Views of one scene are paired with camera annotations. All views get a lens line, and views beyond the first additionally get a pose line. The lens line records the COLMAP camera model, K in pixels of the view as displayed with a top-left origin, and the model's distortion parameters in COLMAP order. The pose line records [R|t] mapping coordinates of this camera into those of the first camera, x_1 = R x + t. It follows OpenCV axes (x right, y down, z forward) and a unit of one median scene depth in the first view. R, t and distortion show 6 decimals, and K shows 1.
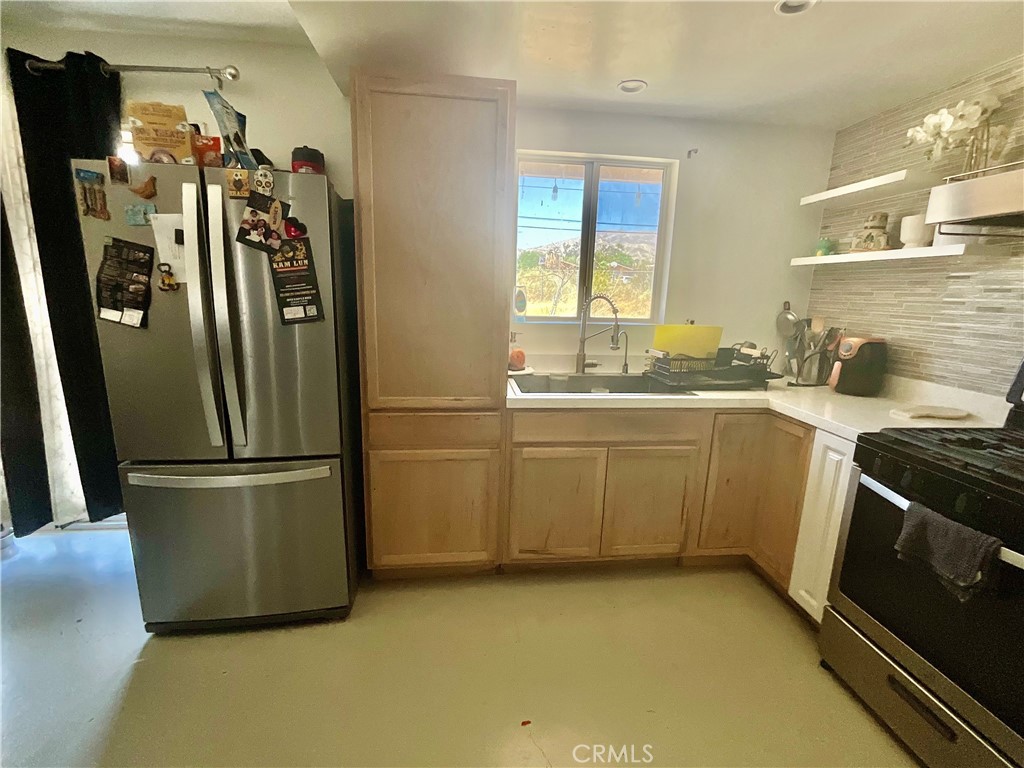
lens RADIAL K [[451.7, 0, 513.1], [0, 451.7, 384.3], [0, 0, 1]] dist [-0.000126, 0.000298]
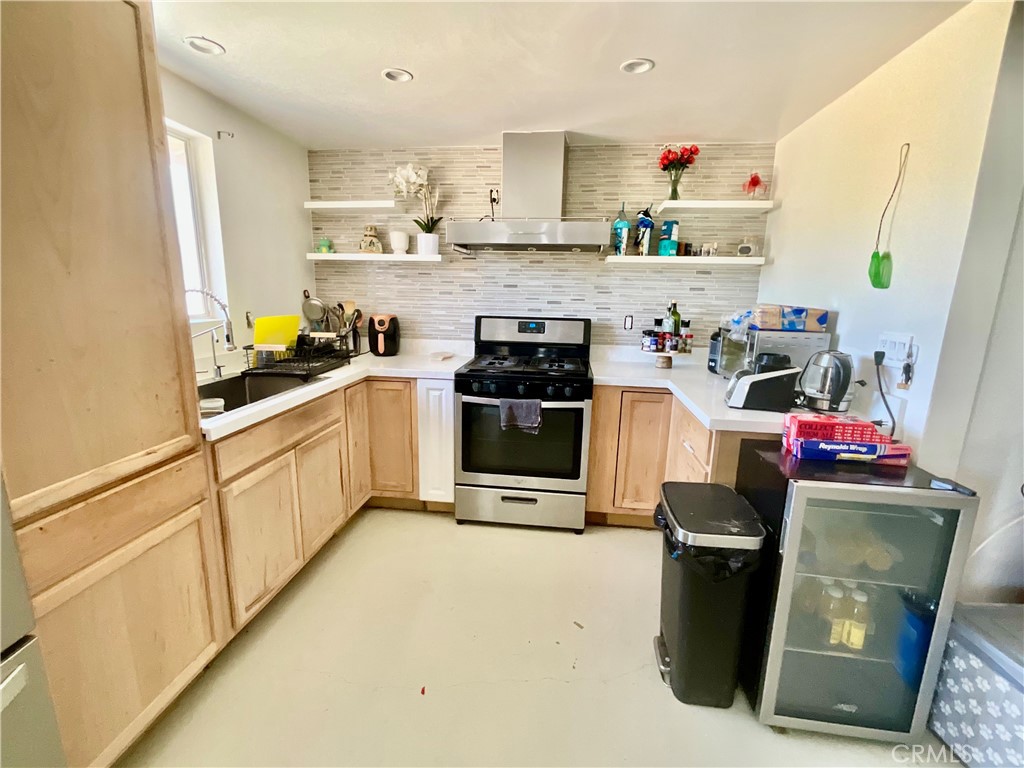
lens RADIAL K [[451.7, 0, 510.1], [0, 451.7, 381.5], [0, 0, 1]] dist [-0.000126, 0.000298]
pose [[0.248547, -0.213085, 0.944891, -0.551351], [0.188531, 0.967488, 0.168590, -0.072947], [-0.950095, 0.136239, 0.280639, 0.285835]]
